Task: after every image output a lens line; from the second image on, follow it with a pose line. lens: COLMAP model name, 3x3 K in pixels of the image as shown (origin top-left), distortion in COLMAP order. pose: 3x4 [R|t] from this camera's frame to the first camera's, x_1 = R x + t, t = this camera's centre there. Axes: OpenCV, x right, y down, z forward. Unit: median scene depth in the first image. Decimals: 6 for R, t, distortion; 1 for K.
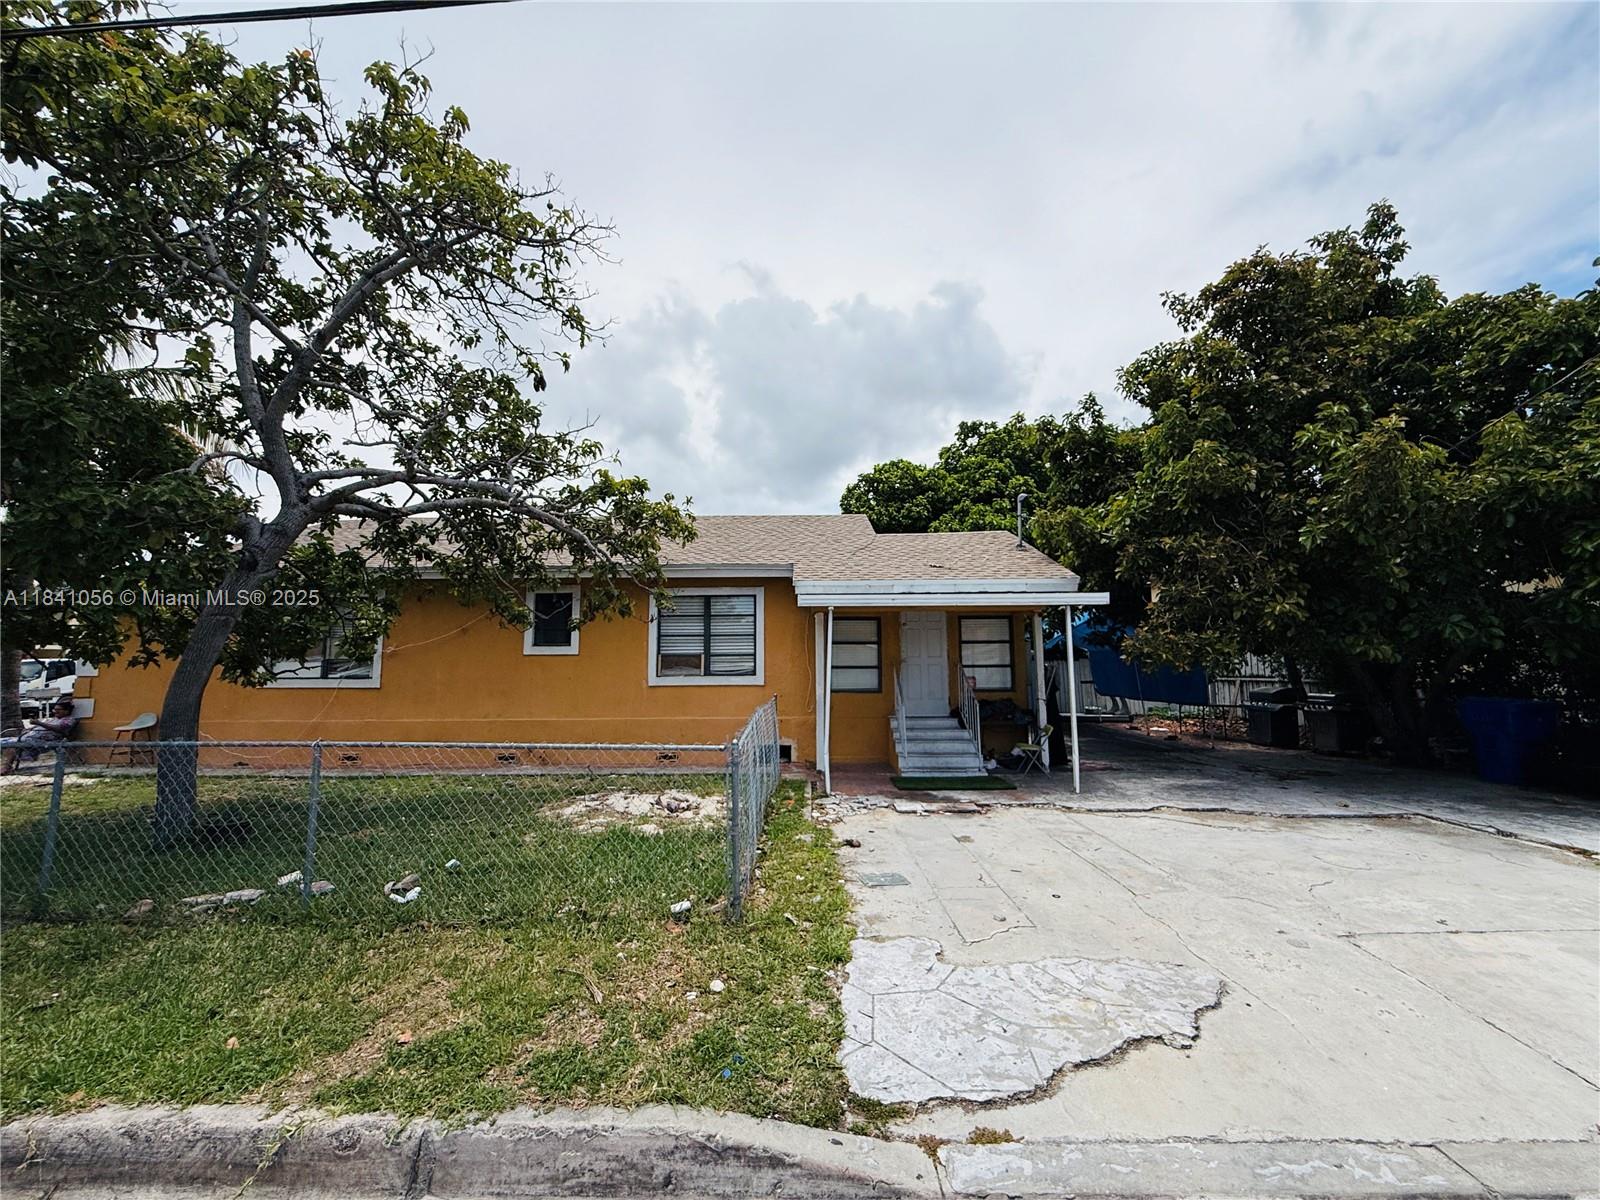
lens RADIAL K [[641.7, 0, 800.0], [0, 641.7, 600.0], [0, 0, 1]] dist [0.003040, 0.000241]
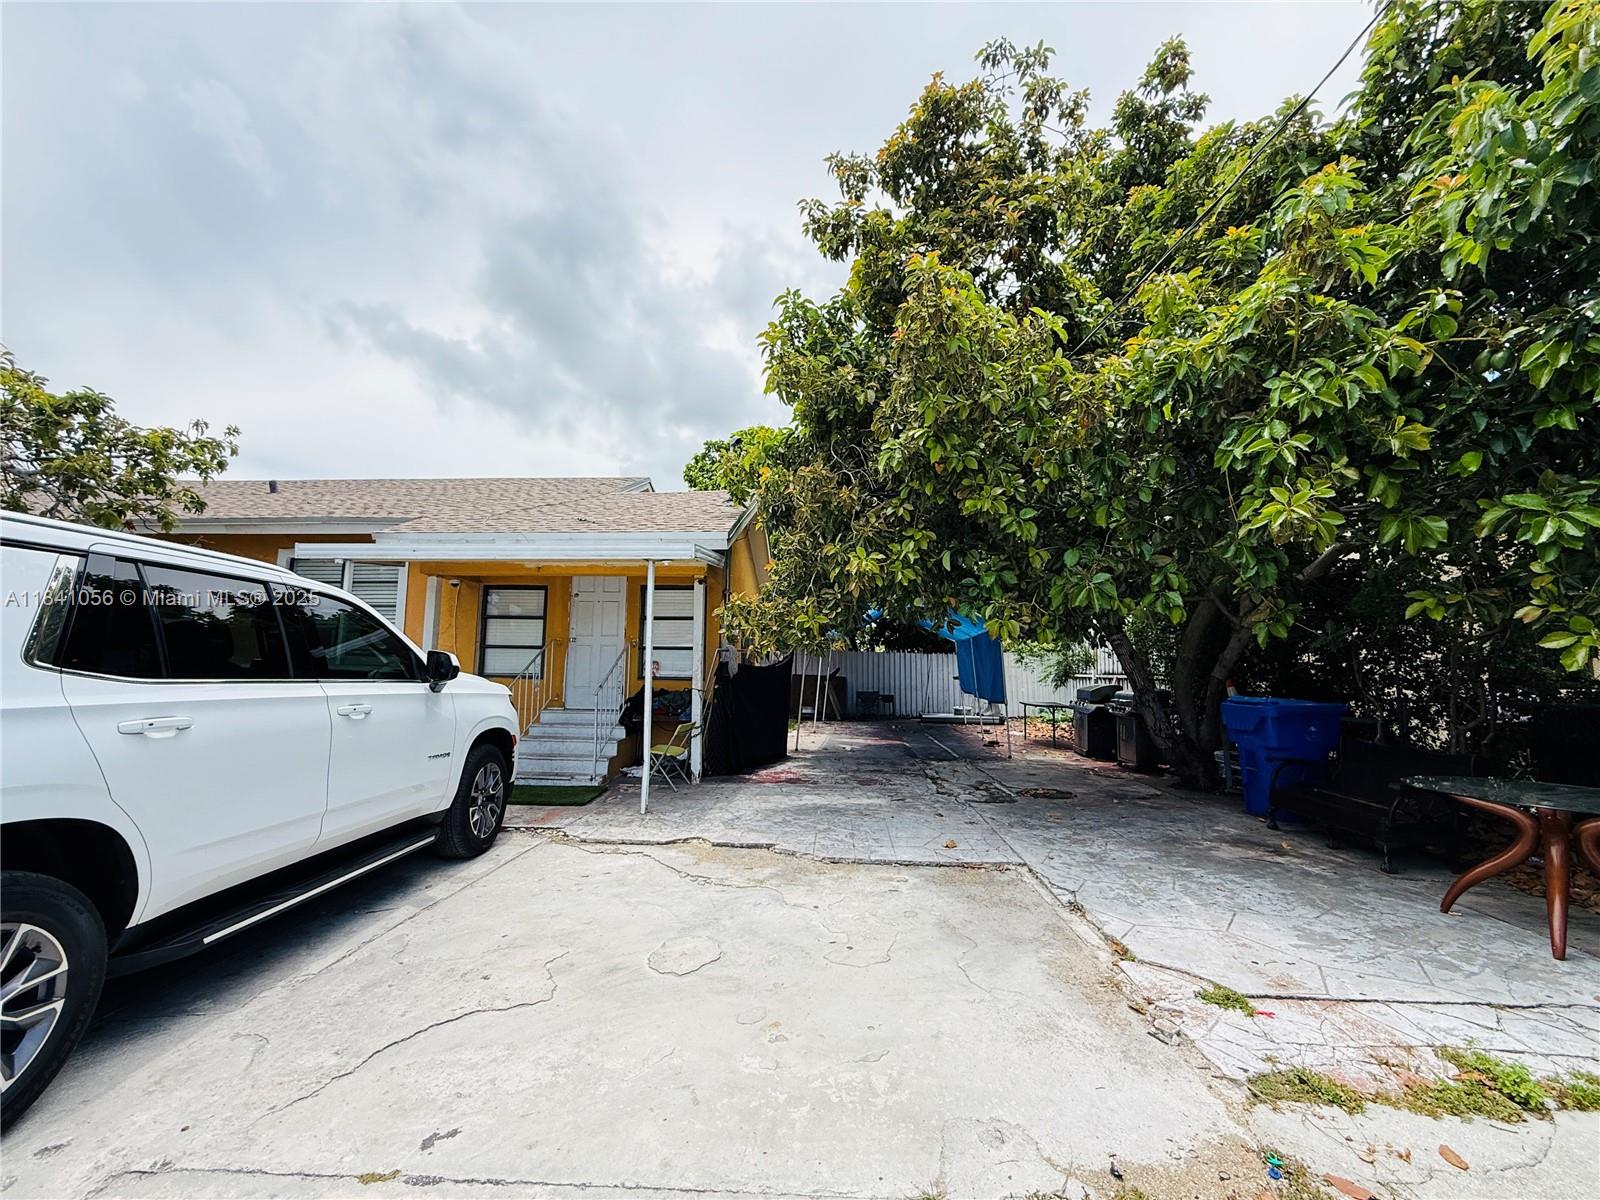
lens RADIAL K [[641.7, 0, 800.0], [0, 641.7, 600.0], [0, 0, 1]] dist [0.003040, 0.000241]
pose [[0.998632, 0.008457, -0.051592, 0.677215], [-0.008157, 0.999949, 0.006013, 0.051641], [0.051640, -0.005584, 0.998650, 0.285763]]
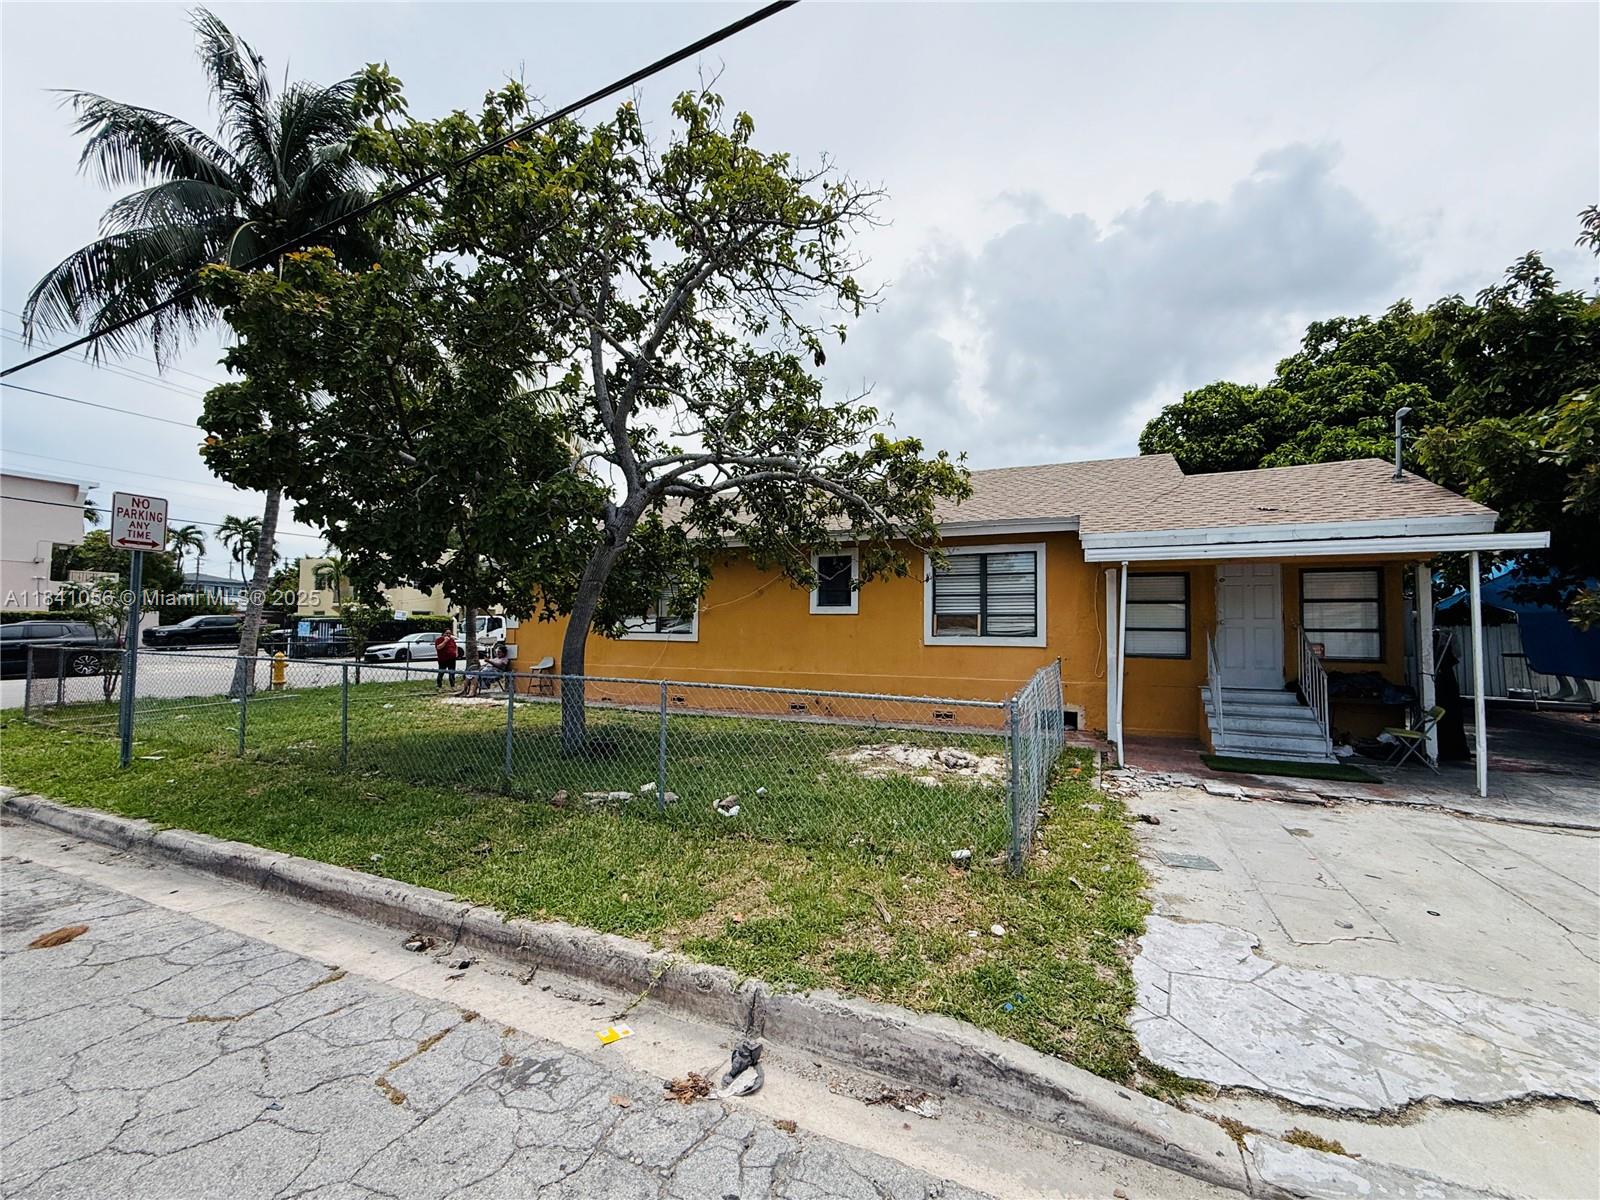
lens RADIAL K [[654.8, 0, 800.6], [0, 654.8, 604.3], [0, 0, 1]] dist [-0.001261, 0.000533]
pose [[0.915022, -0.000549, -0.403403, 0.002521], [0.027621, 0.997738, 0.061293, 0.001499], [0.402457, -0.067226, 0.912967, -0.025999]]
